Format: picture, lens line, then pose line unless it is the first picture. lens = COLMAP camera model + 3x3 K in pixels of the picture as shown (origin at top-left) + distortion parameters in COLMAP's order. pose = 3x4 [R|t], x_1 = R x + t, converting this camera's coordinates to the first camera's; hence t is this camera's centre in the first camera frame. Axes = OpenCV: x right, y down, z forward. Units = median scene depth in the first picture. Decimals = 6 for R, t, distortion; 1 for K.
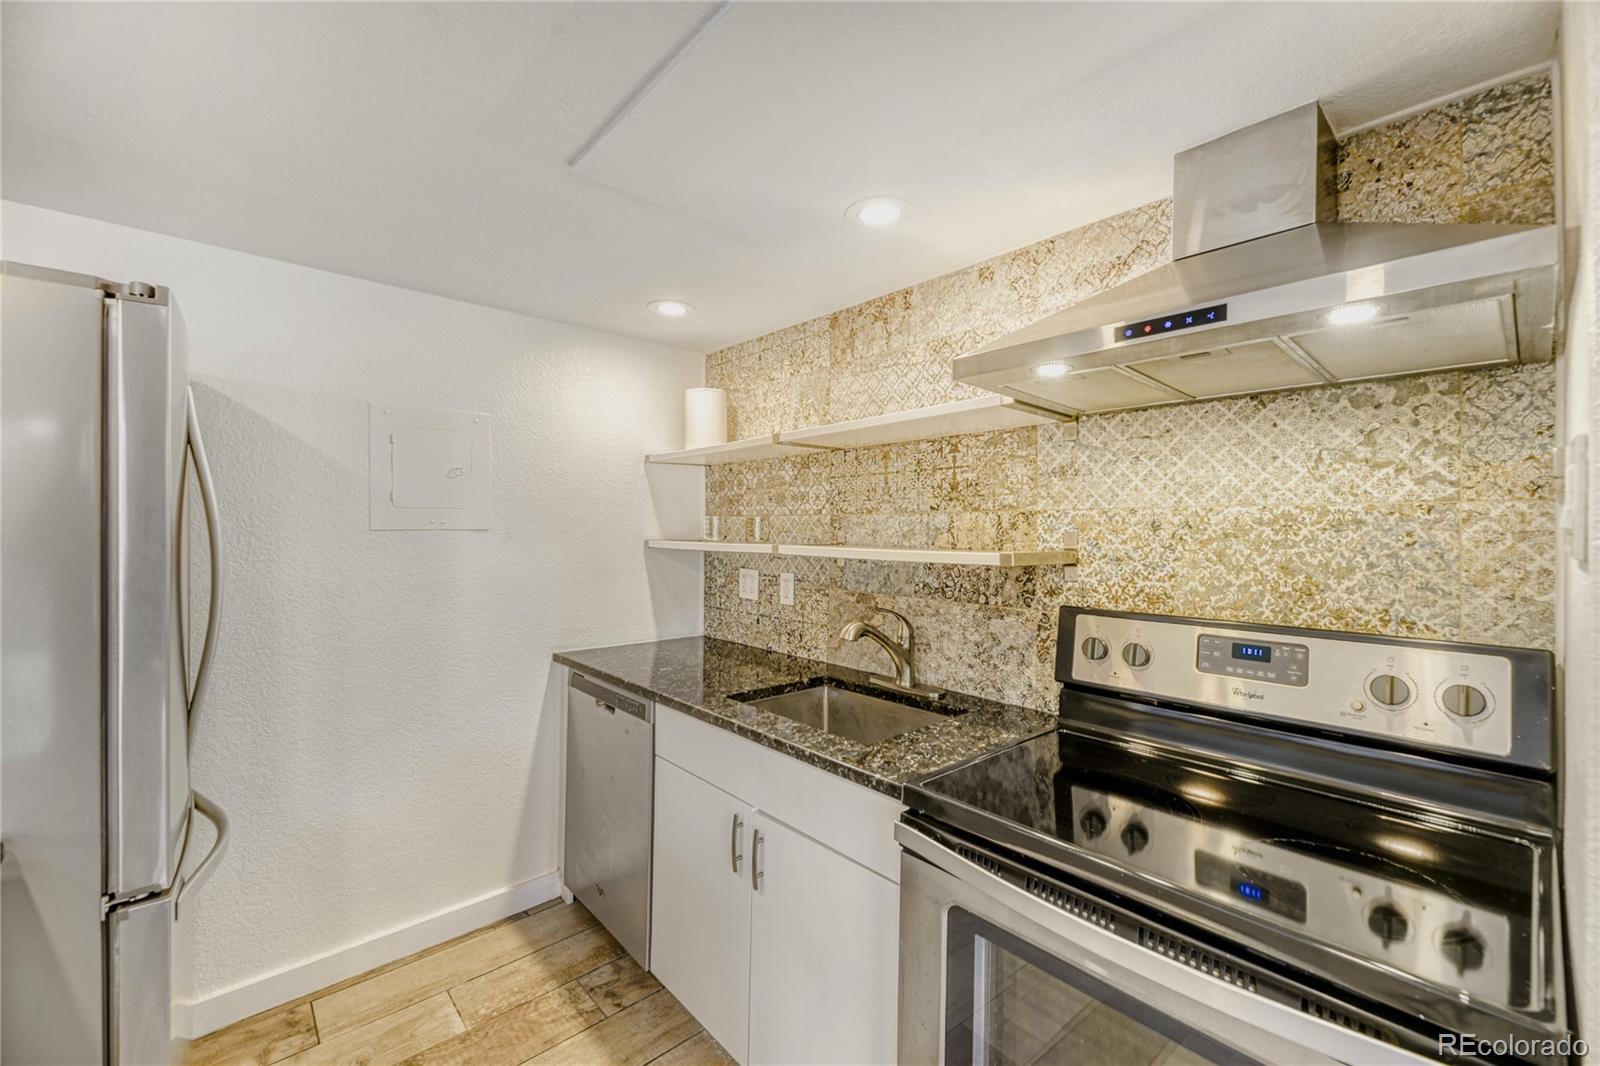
lens RADIAL K [[661.2, 0, 800.7], [0, 661.2, 527.9], [0, 0, 1]] dist [0.007818, -0.002737]
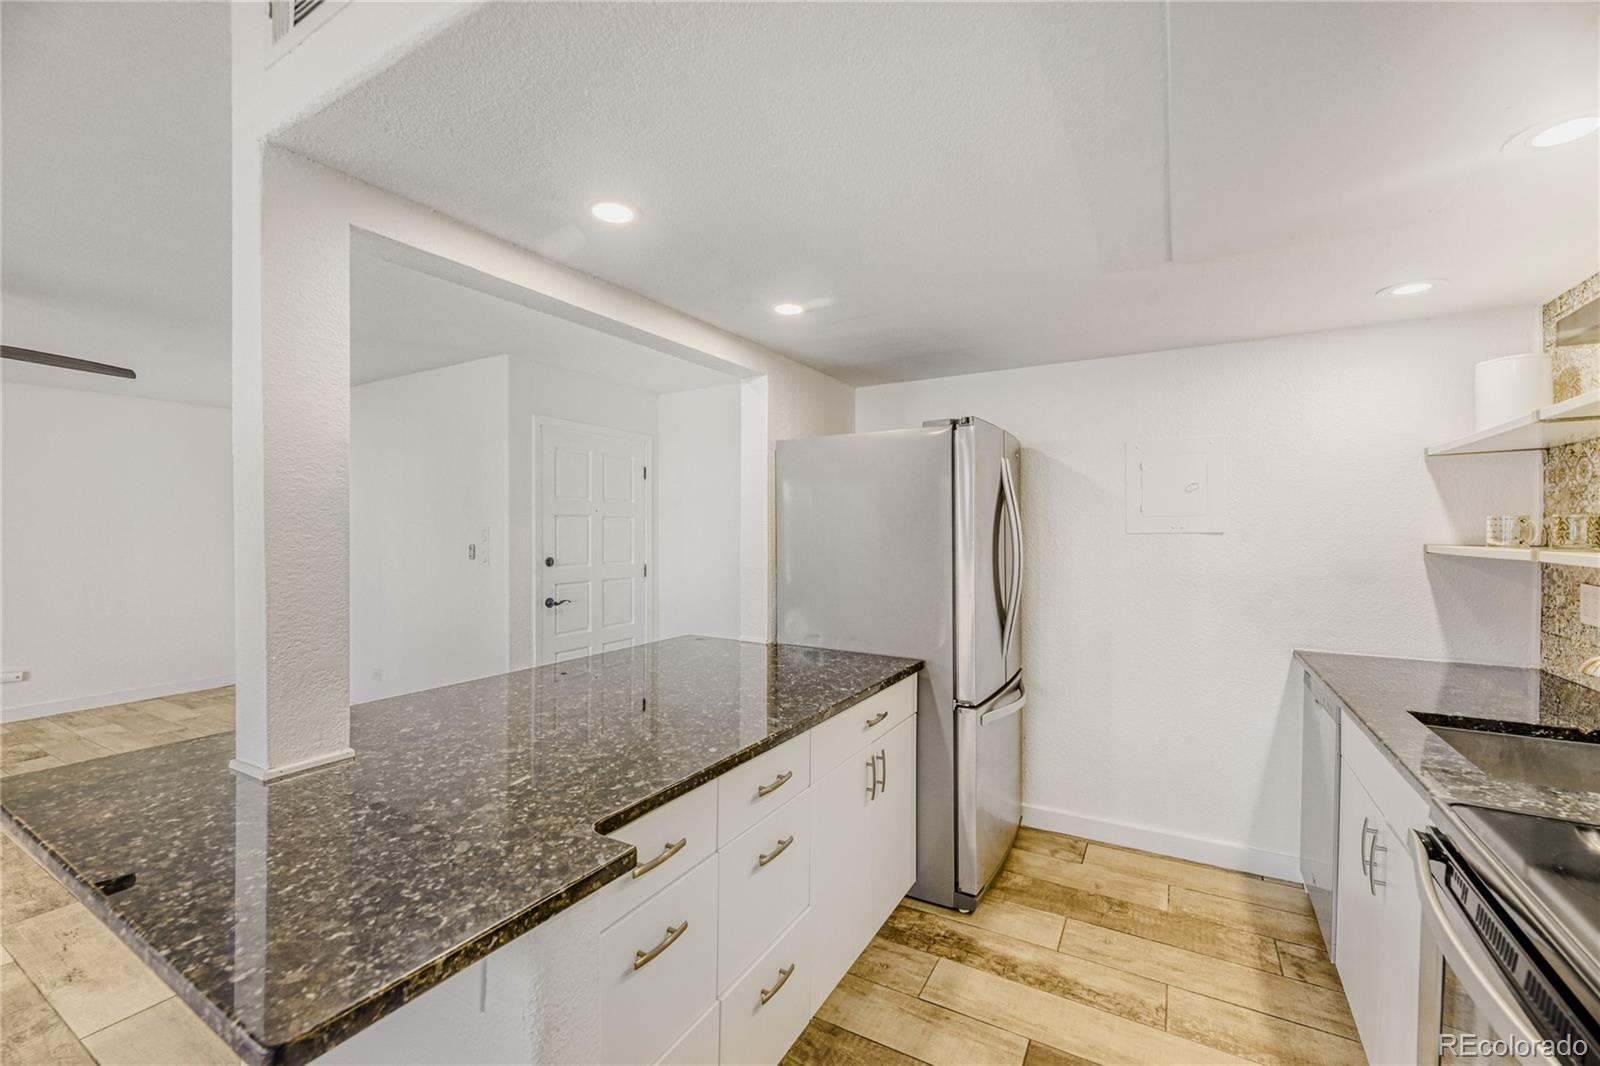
lens RADIAL K [[661.2, 0, 784.0], [0, 661.2, 530.6], [0, 0, 1]] dist [0.007818, -0.002737]
pose [[0.299219, -0.004061, -0.954176, 0.472160], [0.006031, 0.999979, -0.002365, -0.003901], [0.954165, -0.005047, 0.299237, -0.107708]]
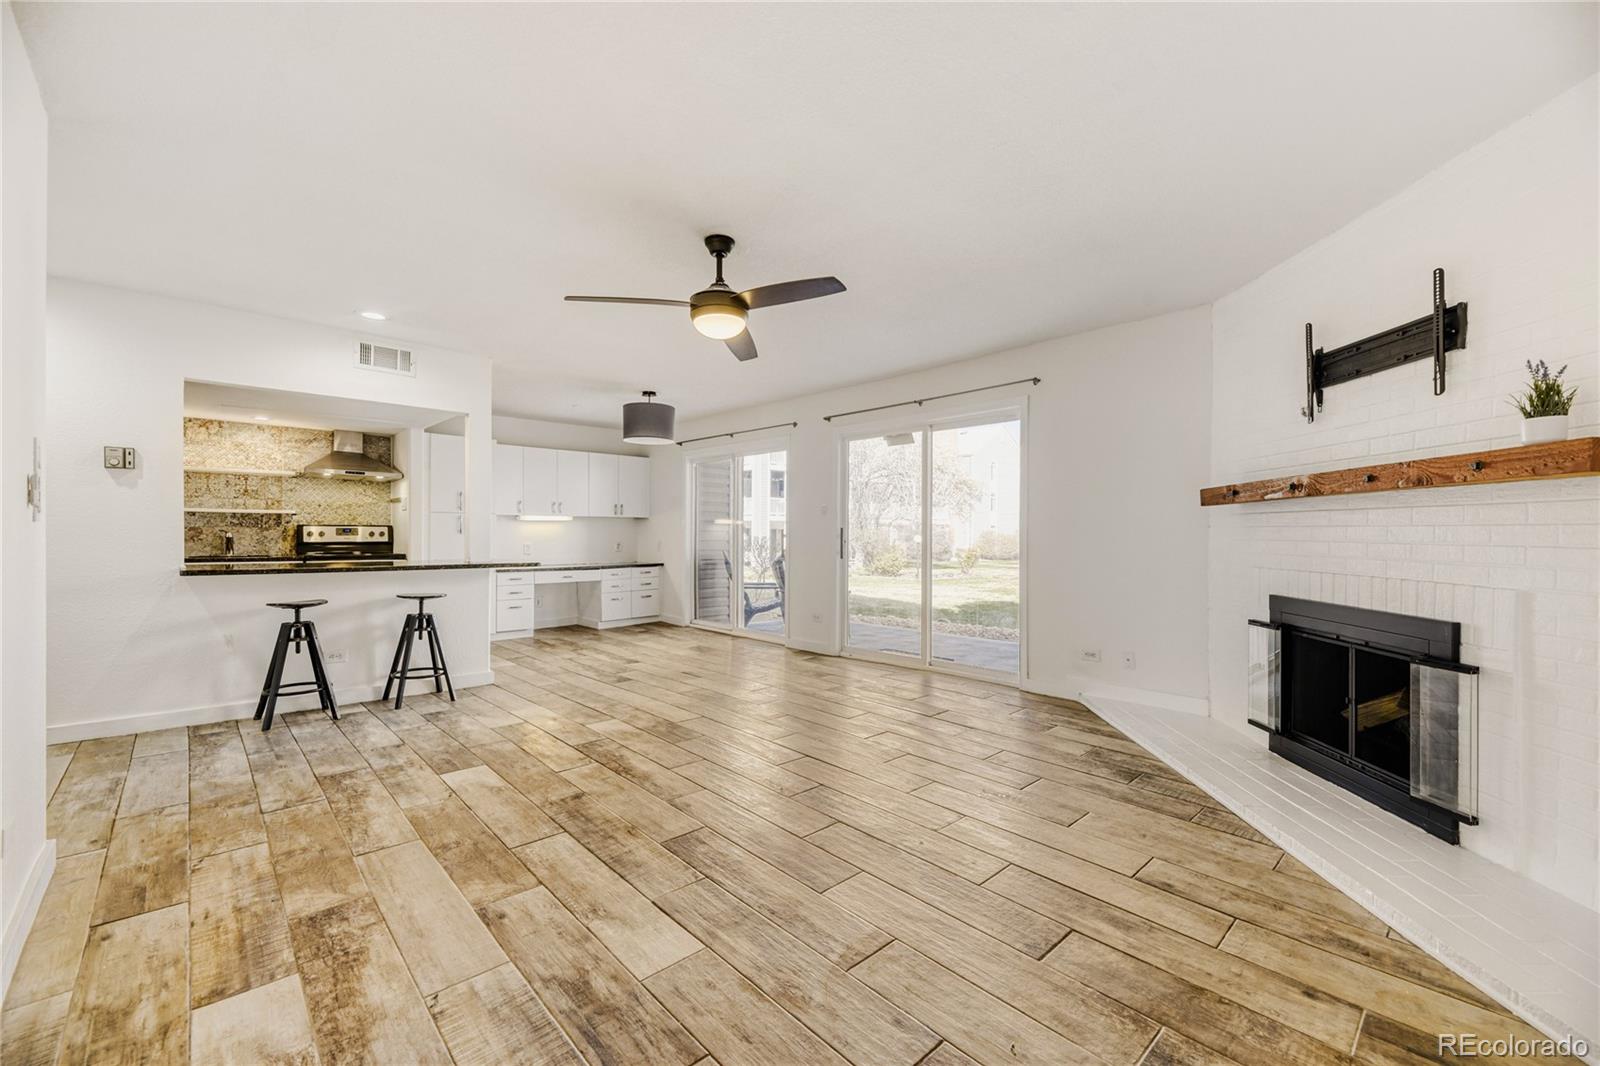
lens RADIAL K [[661.2, 0, 797.2], [0, 661.2, 533.6], [0, 0, 1]] dist [0.007818, -0.002737]
pose [[-0.007966, -0.006847, 0.999945, -2.815632], [-0.005528, 0.999962, 0.006803, 0.098273], [-0.999953, -0.005474, -0.008004, -1.536630]]
